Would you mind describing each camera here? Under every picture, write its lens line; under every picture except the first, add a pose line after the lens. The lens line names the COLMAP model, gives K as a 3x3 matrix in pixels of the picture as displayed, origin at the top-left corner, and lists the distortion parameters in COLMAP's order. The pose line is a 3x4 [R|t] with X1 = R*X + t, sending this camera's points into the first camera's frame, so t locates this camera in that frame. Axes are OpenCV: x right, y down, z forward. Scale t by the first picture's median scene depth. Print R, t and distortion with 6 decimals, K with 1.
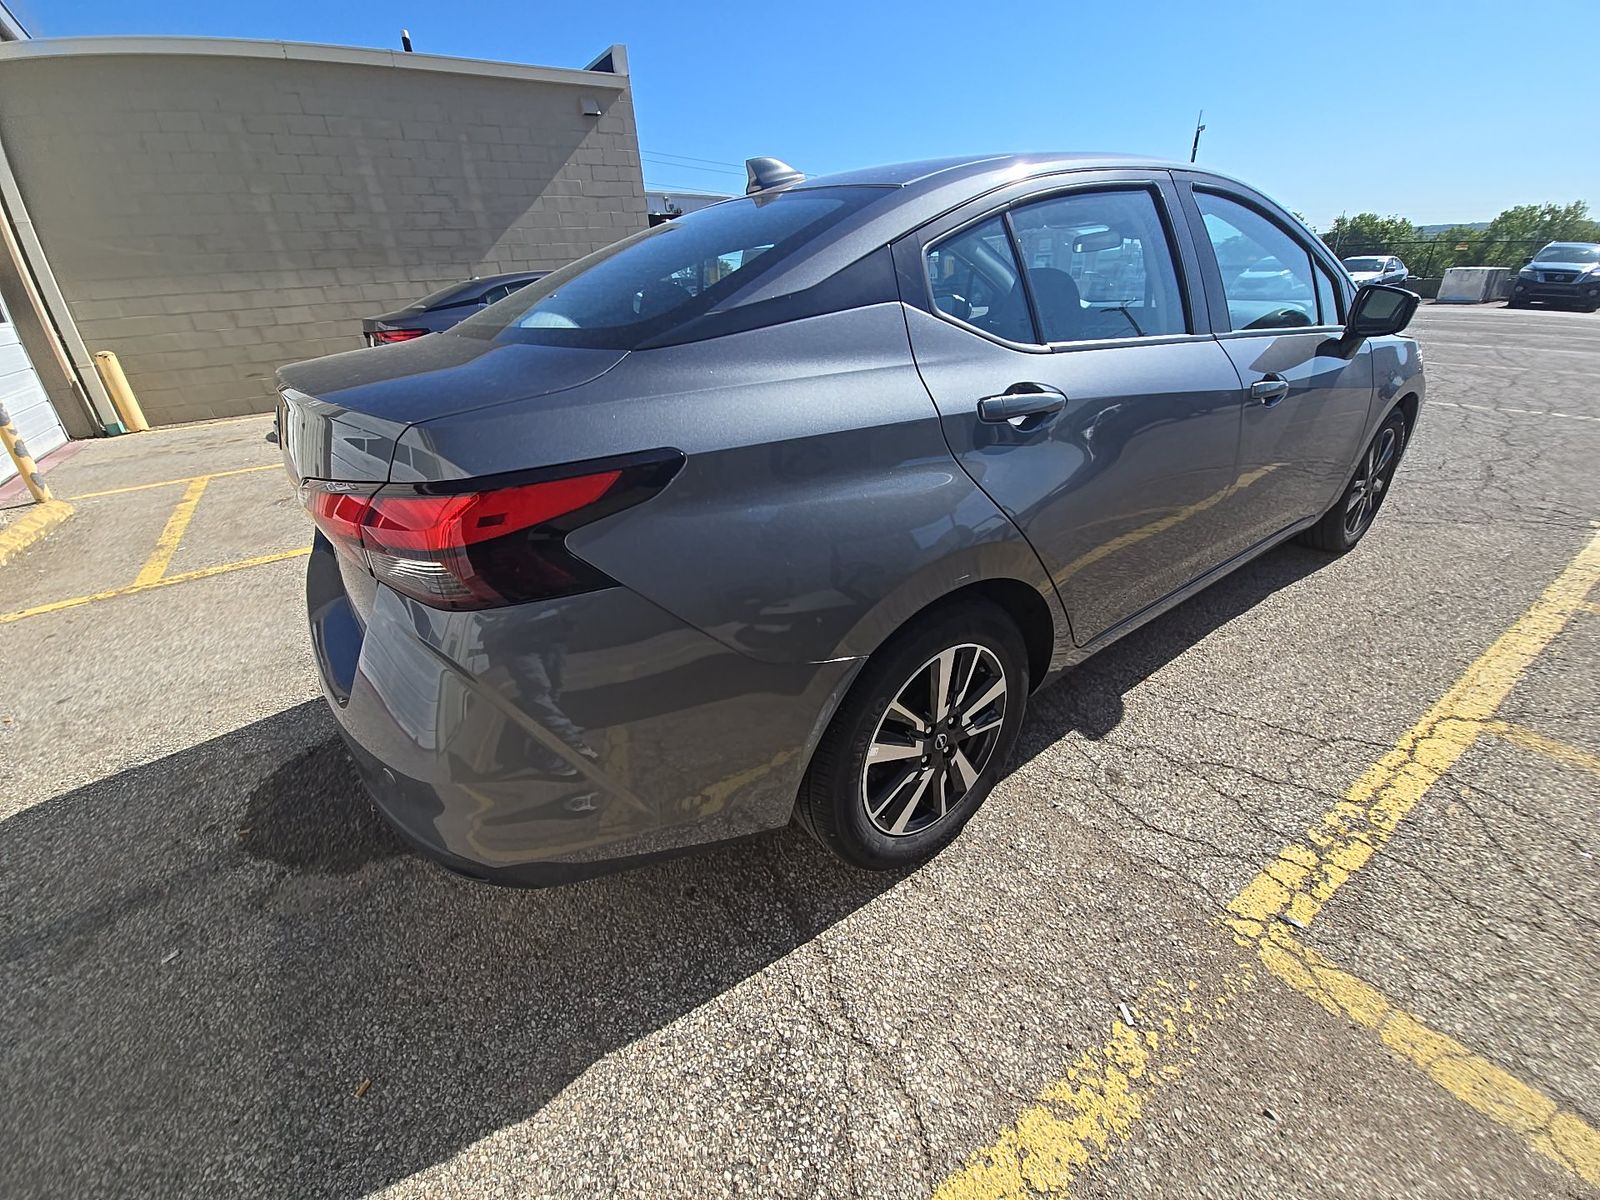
lens RADIAL K [[637.8, 0, 790.3], [0, 637.8, 600.6], [0, 0, 1]] dist [0.047595, -0.025811]
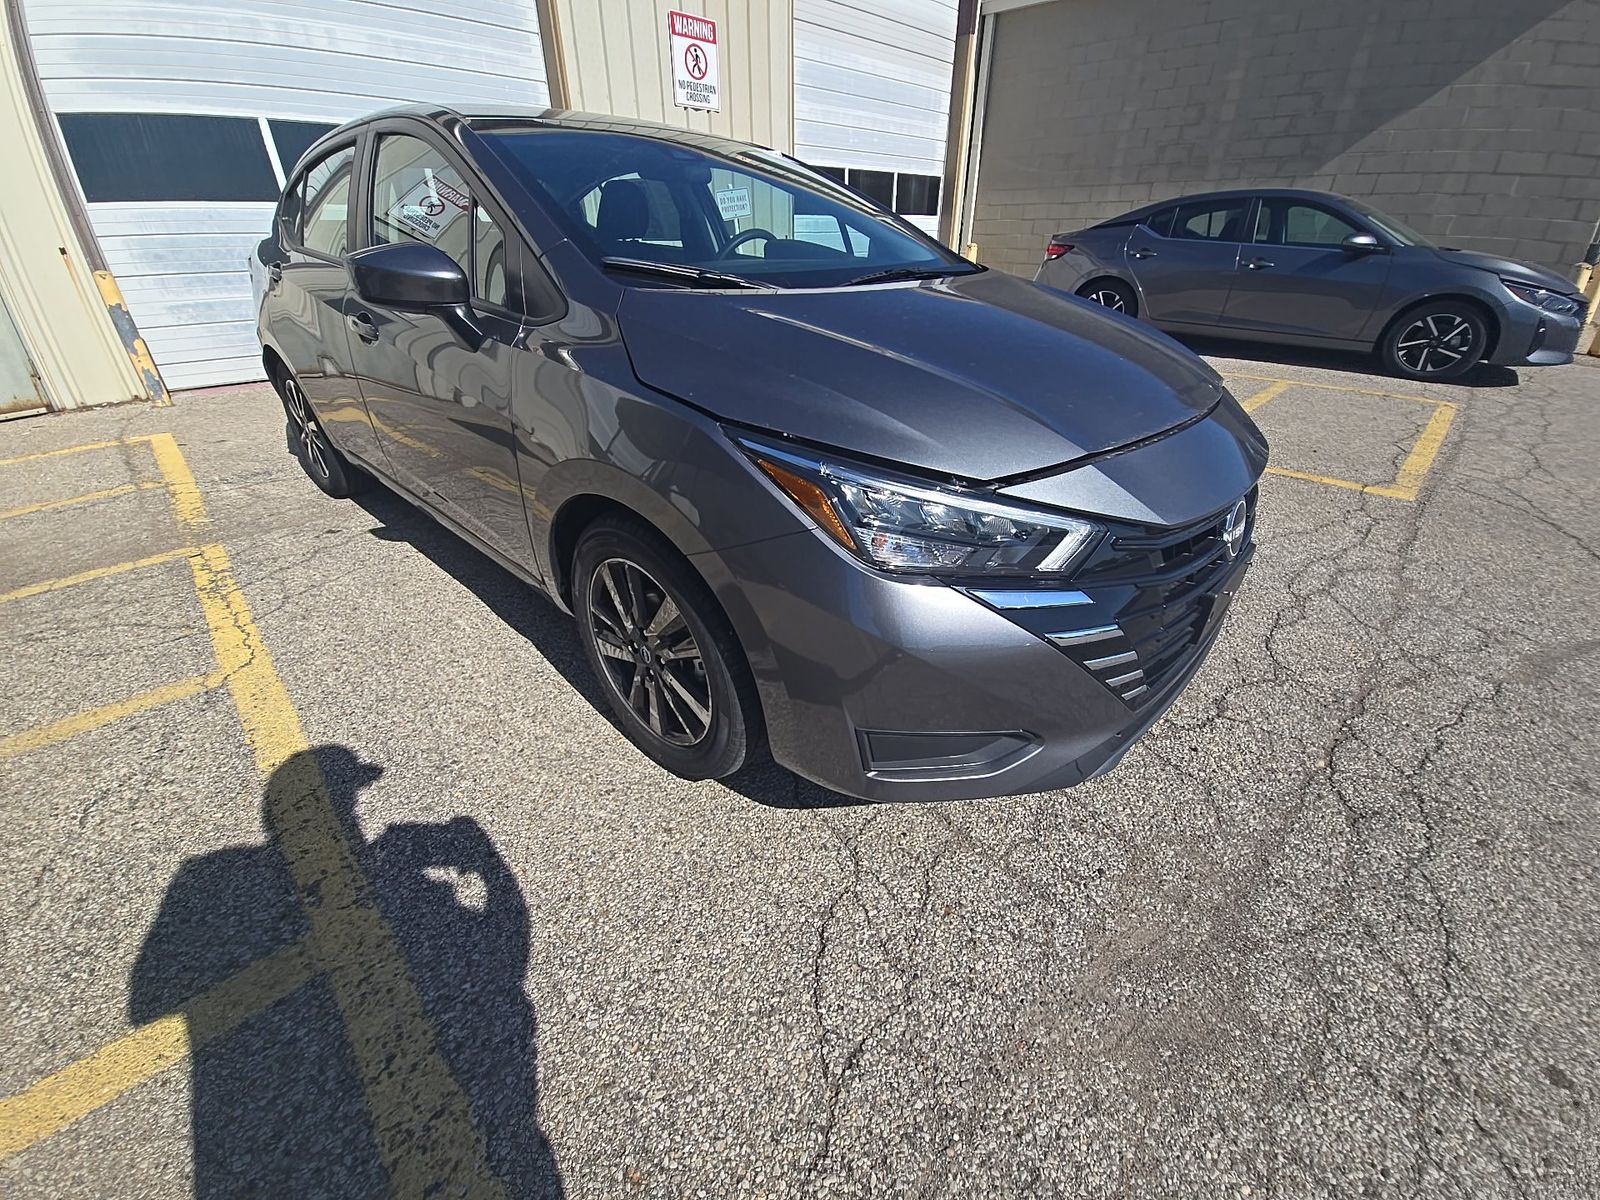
lens RADIAL K [[637.8, 0, 790.3], [0, 637.8, 600.6], [0, 0, 1]] dist [0.047595, -0.025811]
pose [[0.171800, 0.539574, -0.824224, 2.492598], [-0.448824, 0.787657, 0.422083, -0.931610], [0.876950, 0.297417, 0.377493, 1.685602]]
